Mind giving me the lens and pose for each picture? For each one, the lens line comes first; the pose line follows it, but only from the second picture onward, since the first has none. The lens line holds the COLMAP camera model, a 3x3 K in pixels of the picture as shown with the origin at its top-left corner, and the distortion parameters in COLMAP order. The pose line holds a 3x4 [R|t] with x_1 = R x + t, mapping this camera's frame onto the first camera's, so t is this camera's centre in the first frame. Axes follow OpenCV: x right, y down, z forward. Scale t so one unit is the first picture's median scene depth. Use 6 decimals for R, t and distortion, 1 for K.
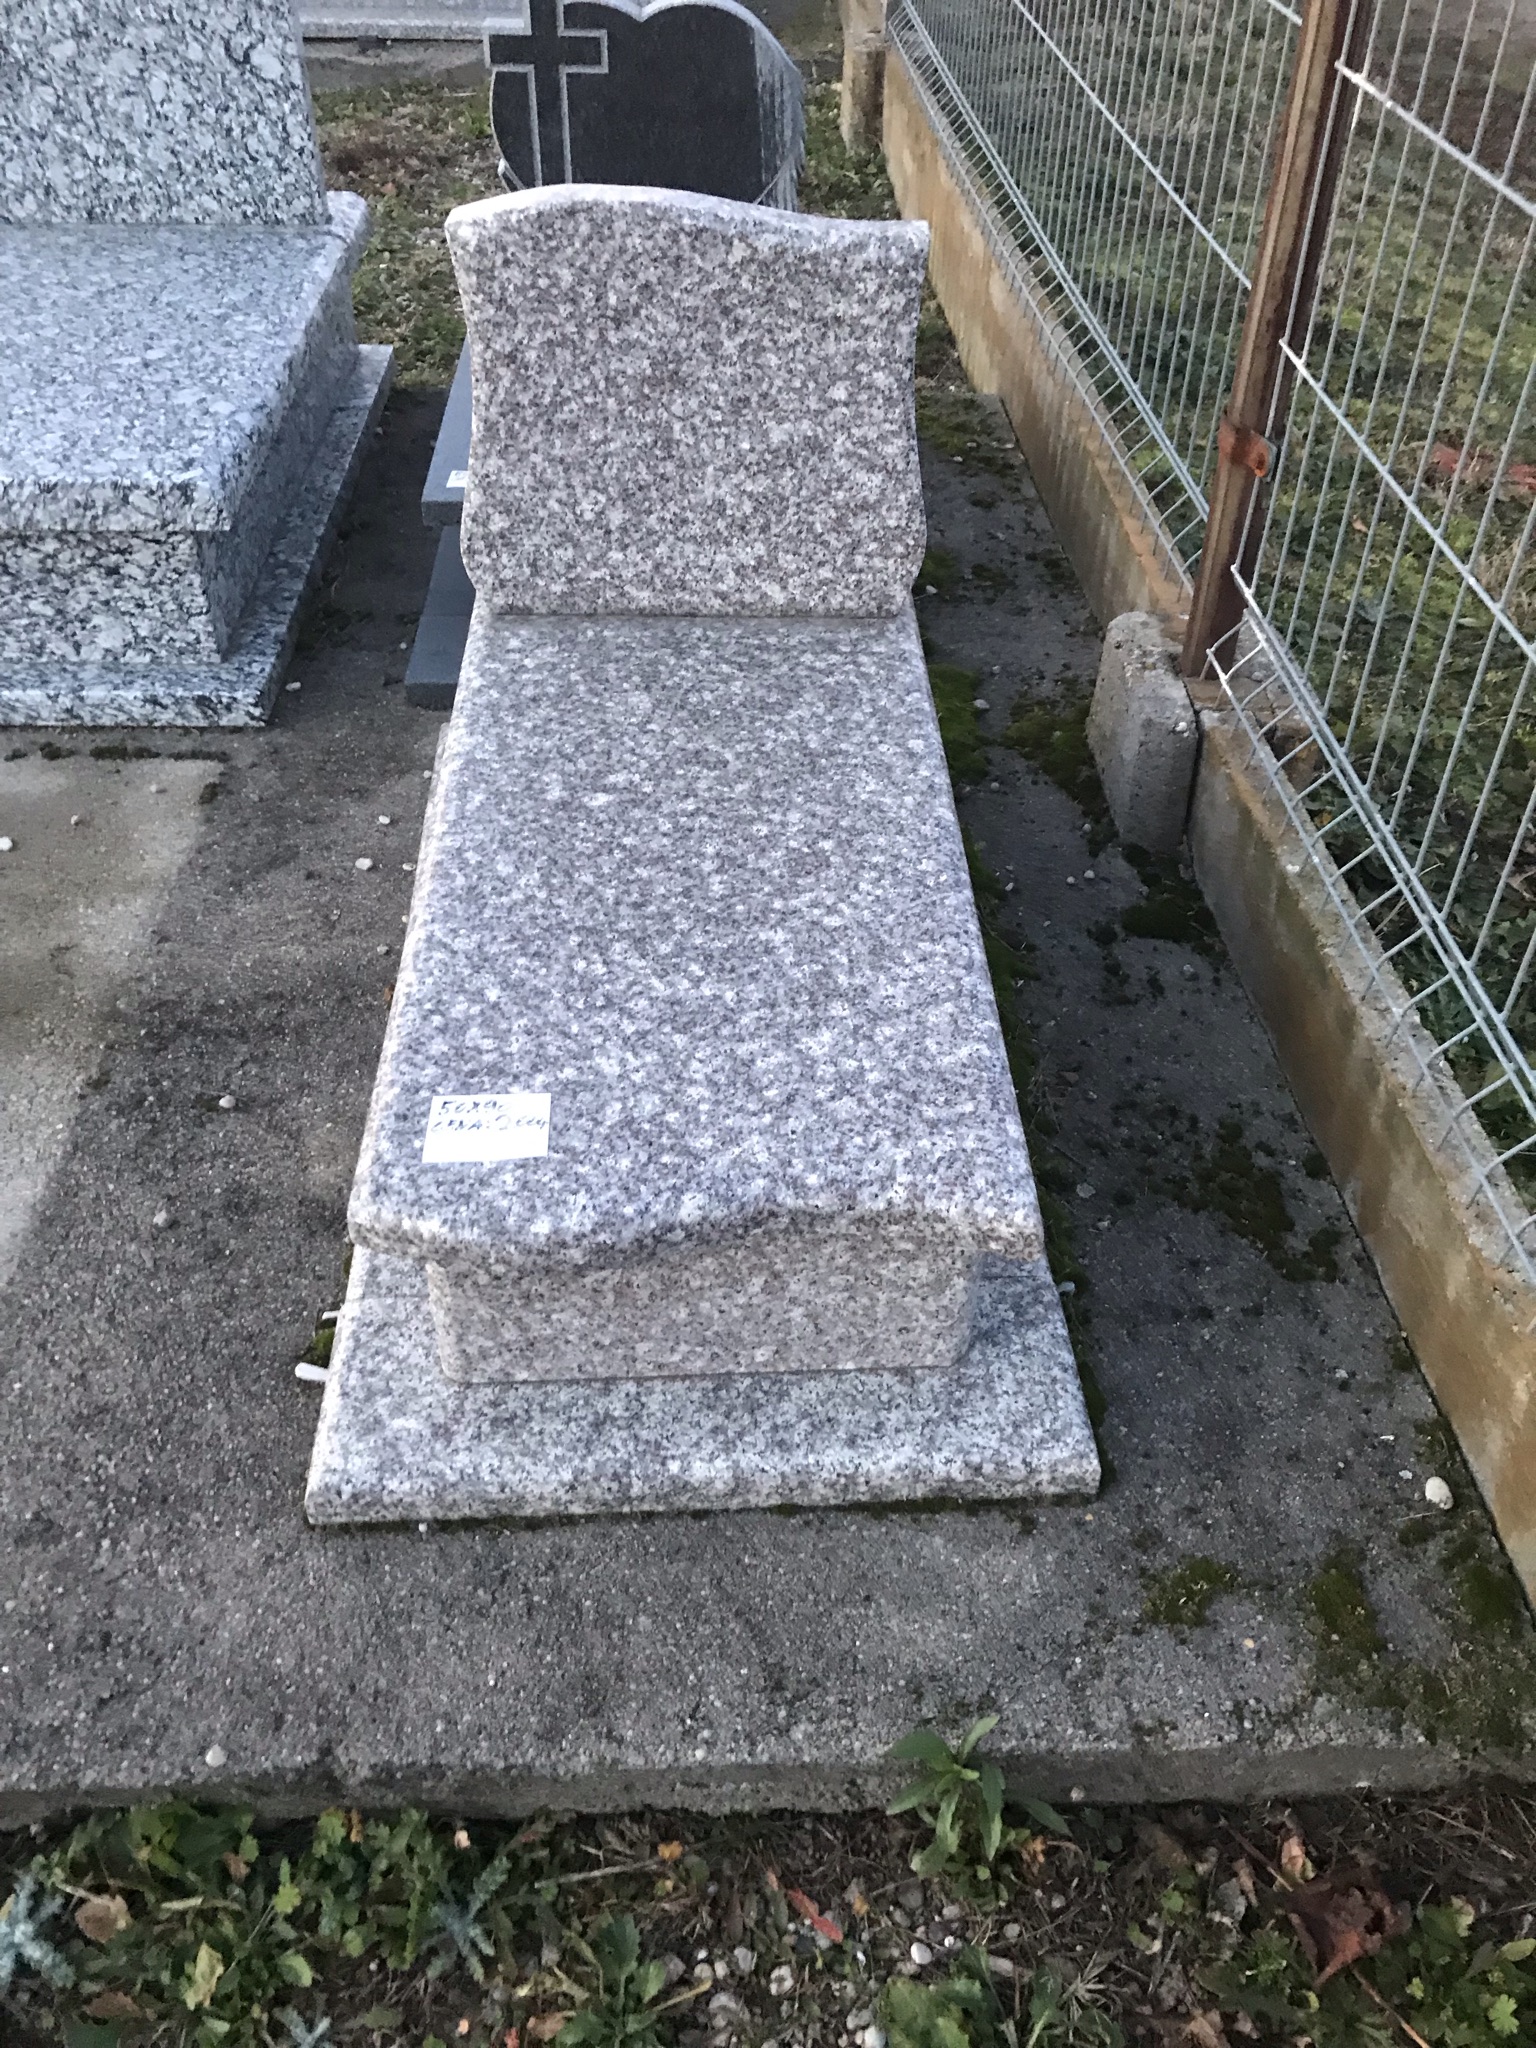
lens RADIAL K [[1594.4, 0, 762.3], [0, 1594.4, 981.1], [0, 0, 1]] dist [0.076640, -0.106241]
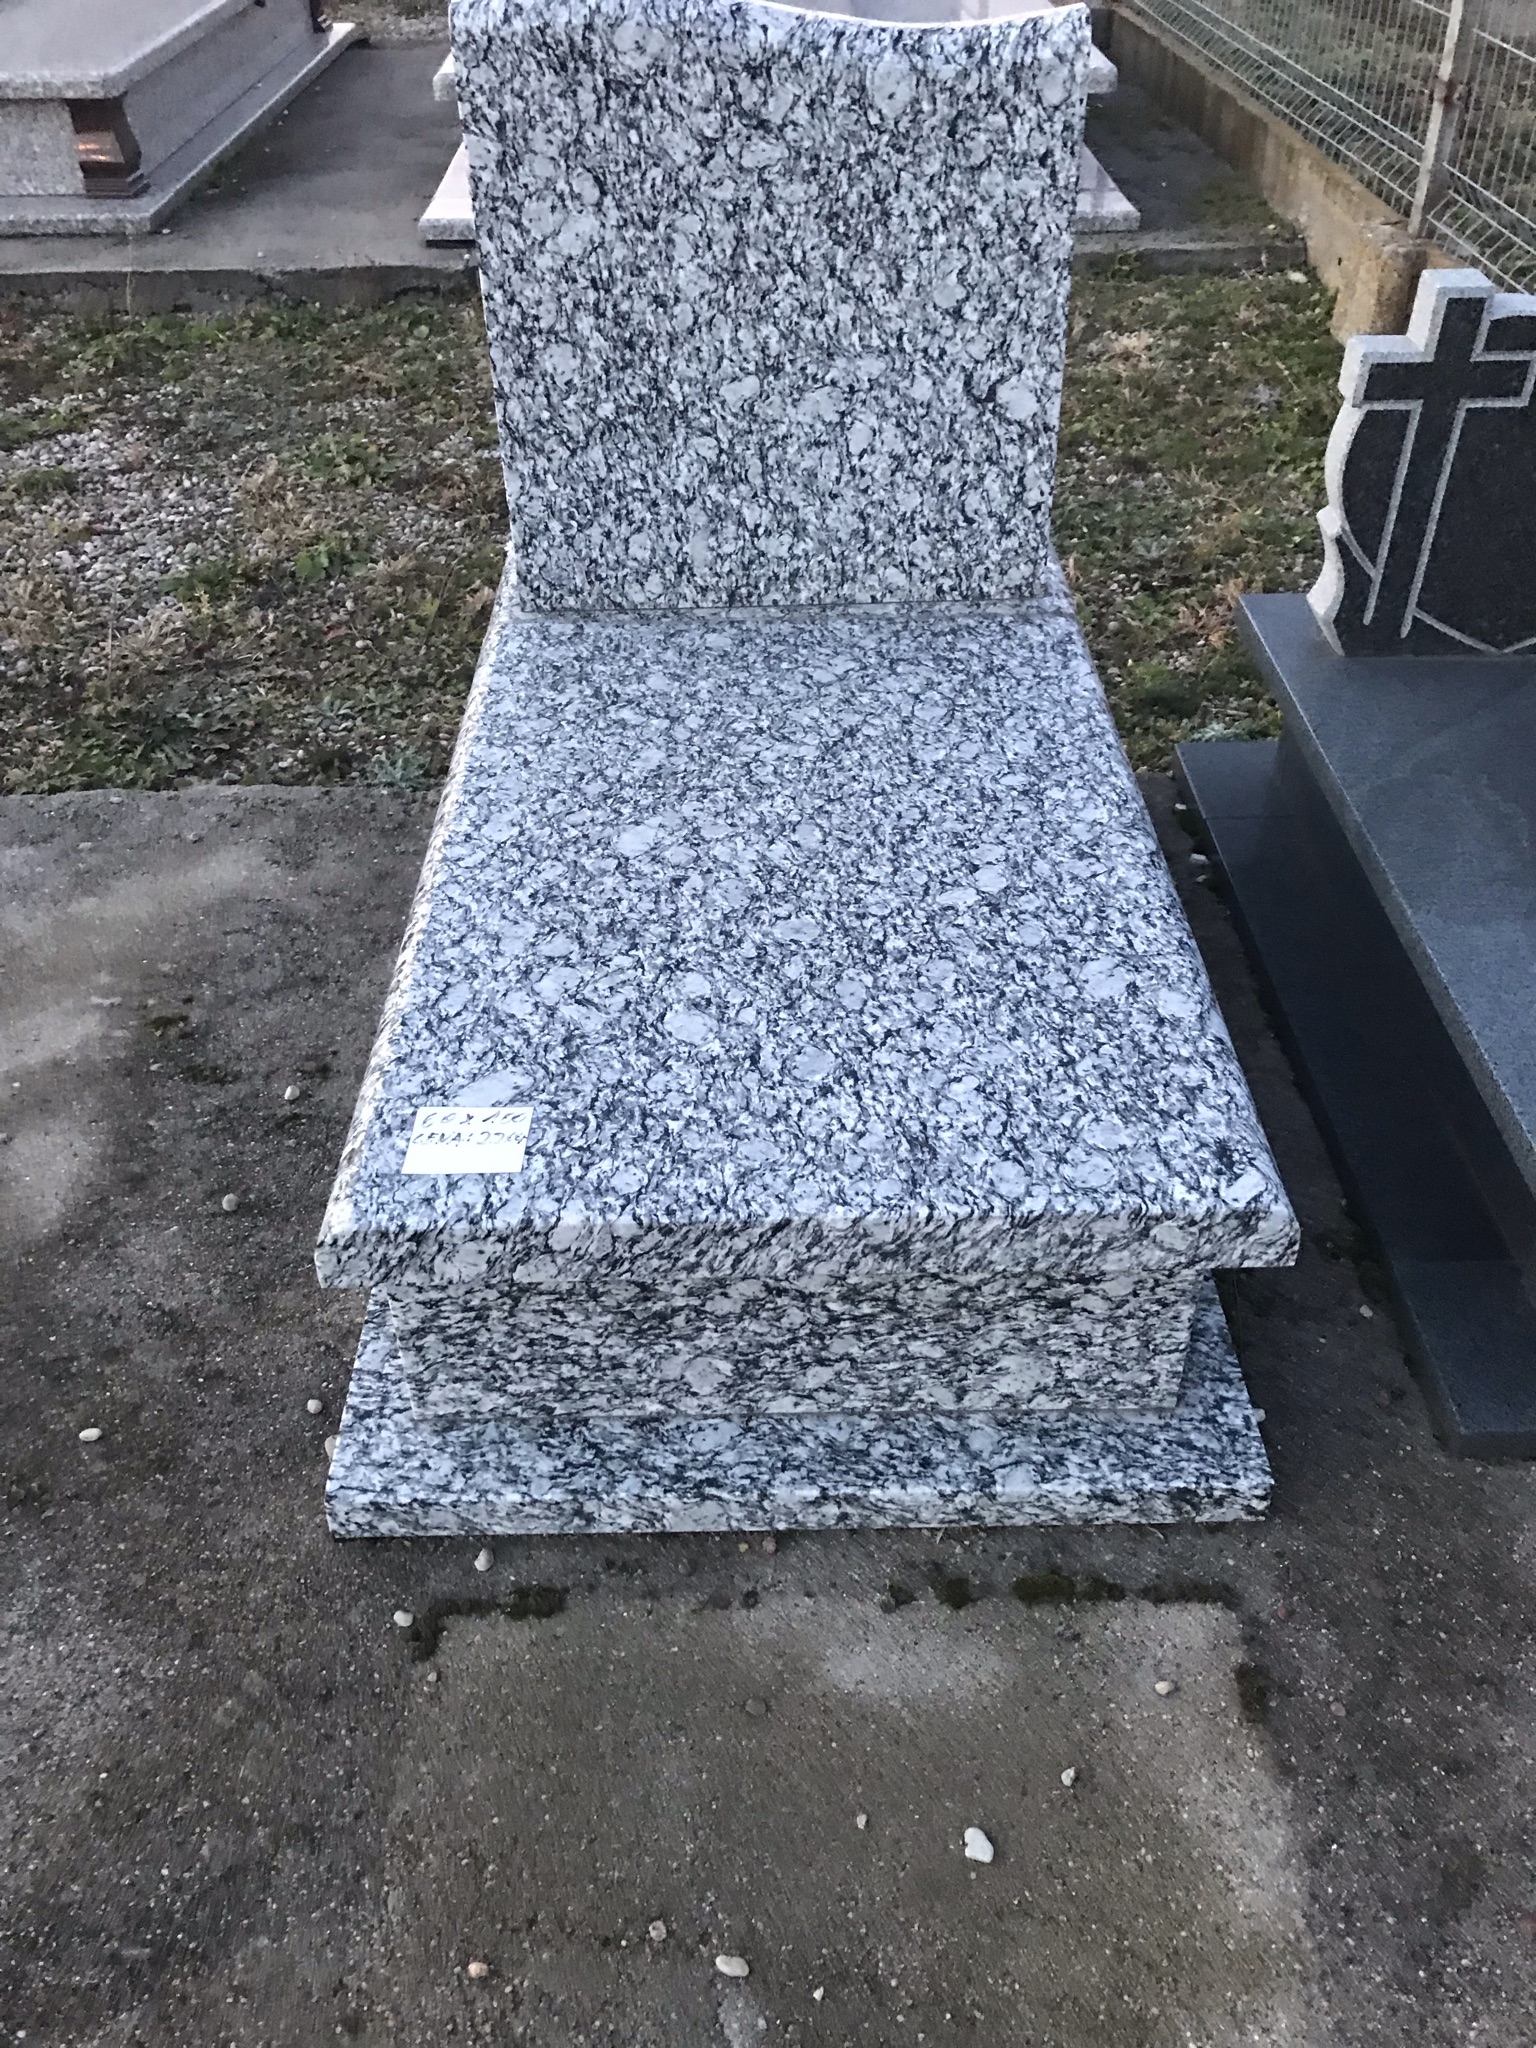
lens RADIAL K [[1660.2, 0, 802.5], [0, 1660.2, 994.4], [0, 0, 1]] dist [0.017145, -0.020667]
pose [[0.999308, -0.012233, -0.035125, -0.385890], [0.010395, 0.998591, -0.052048, -0.275244], [0.035712, 0.051646, 0.998027, 0.285783]]
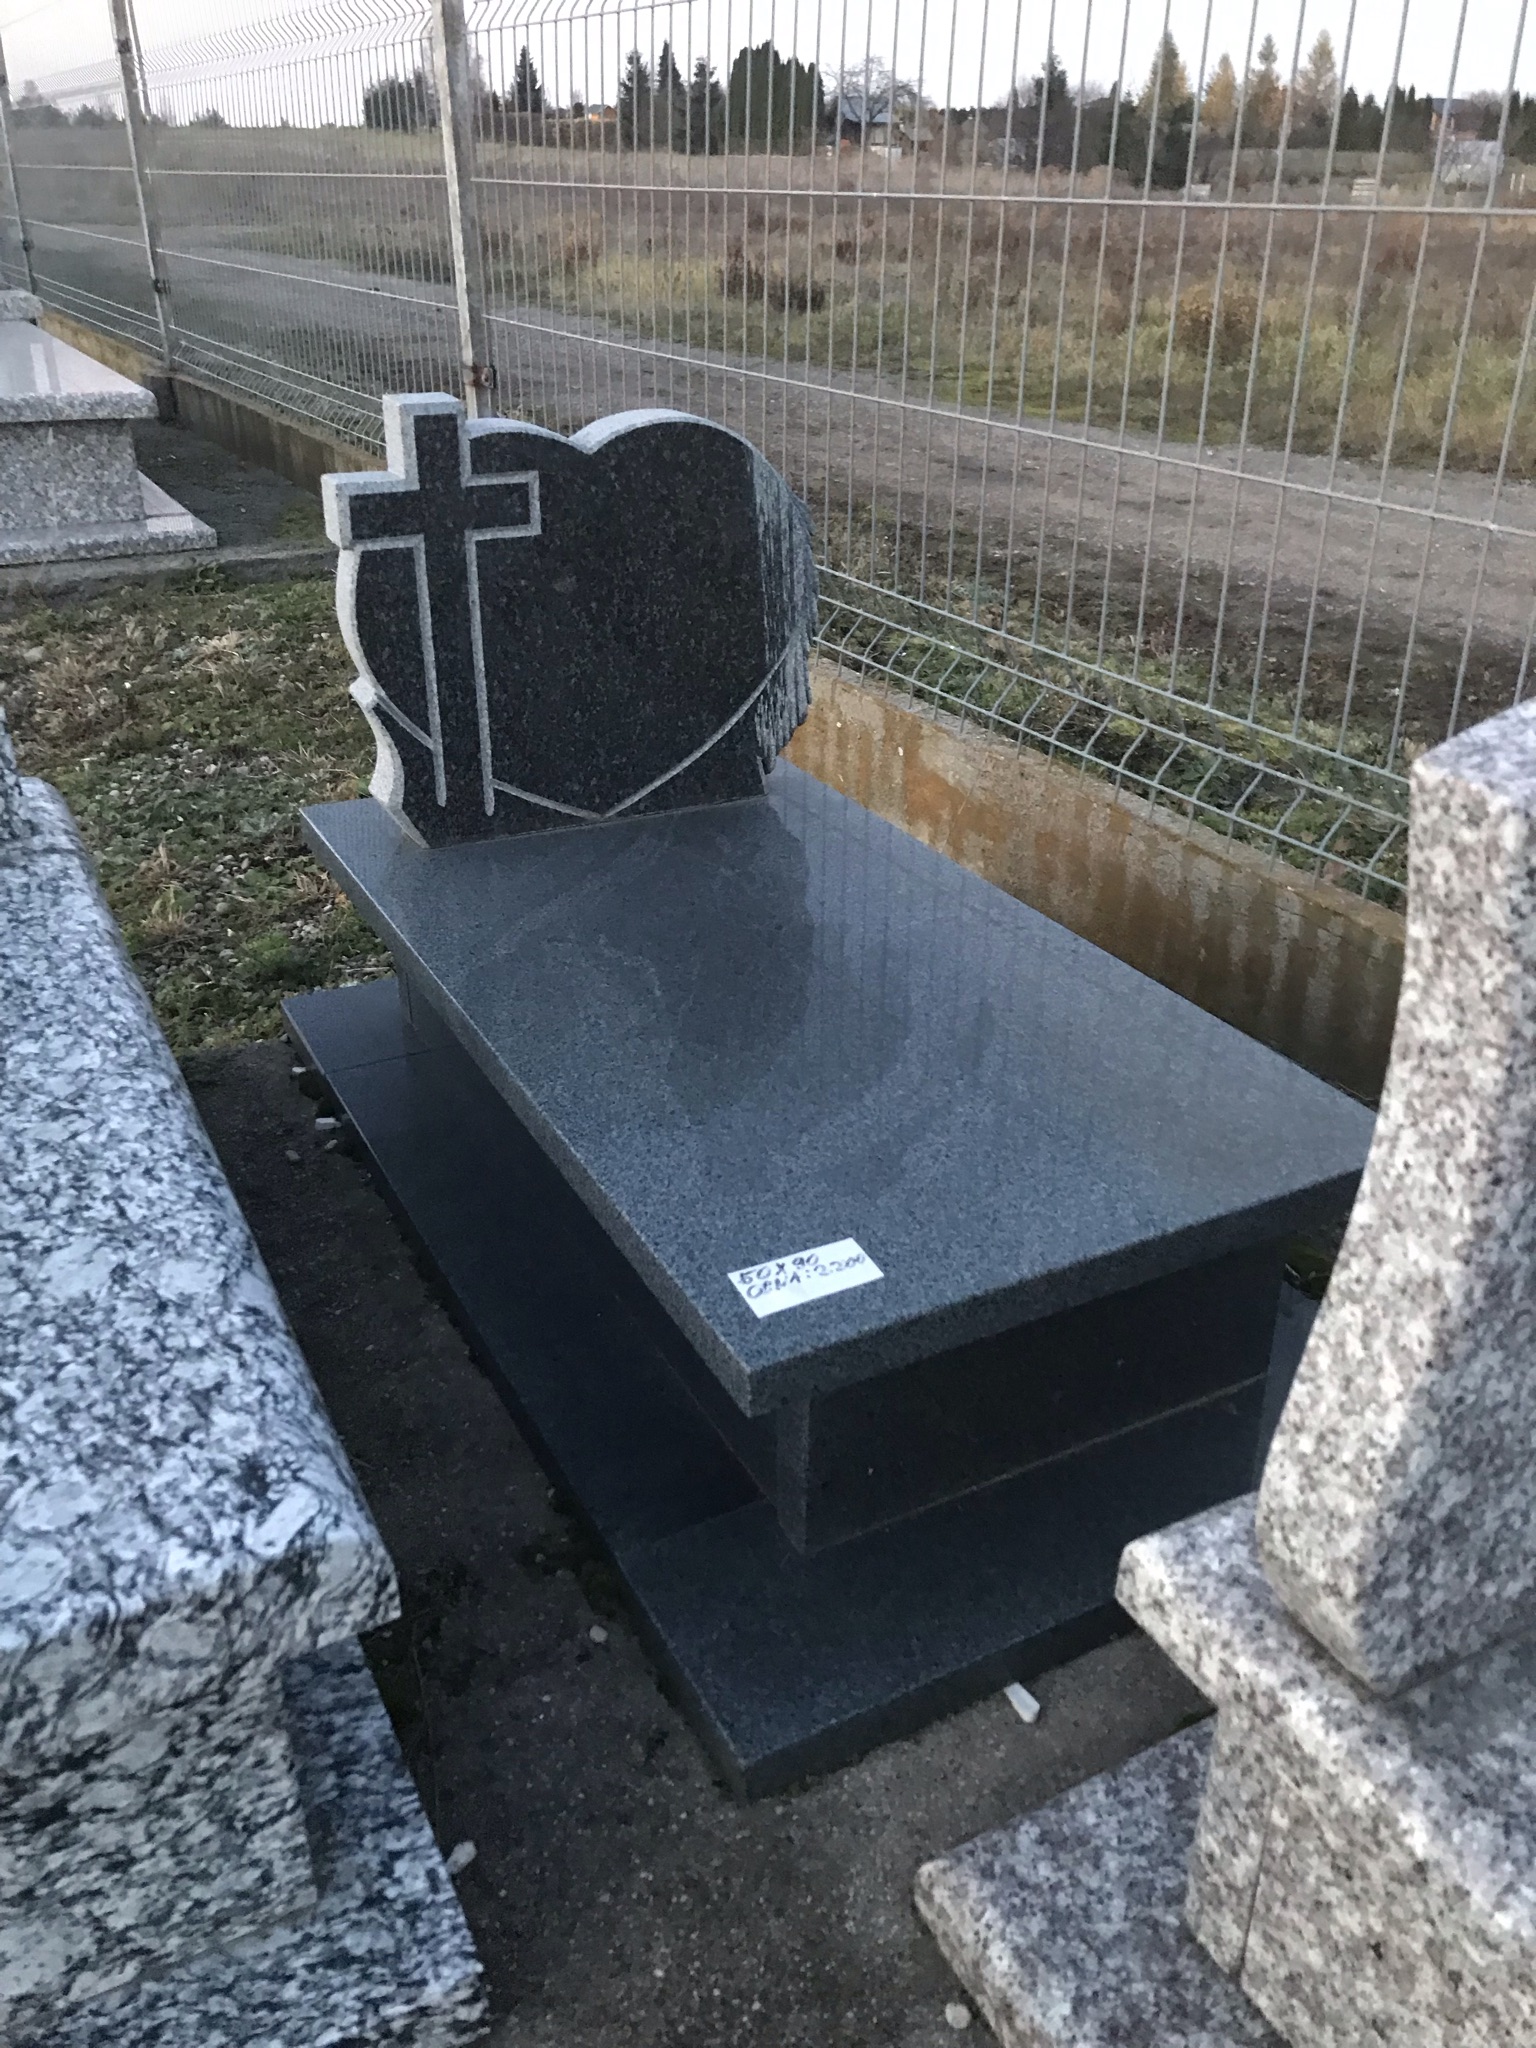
lens RADIAL K [[1660.2, 0, 802.5], [0, 1660.2, 994.4], [0, 0, 1]] dist [0.017145, -0.020667]
pose [[0.899086, -0.209406, 0.384438, -0.287115], [0.299957, 0.934311, -0.192583, -0.245681], [-0.318857, 0.288464, 0.902839, 0.445742]]
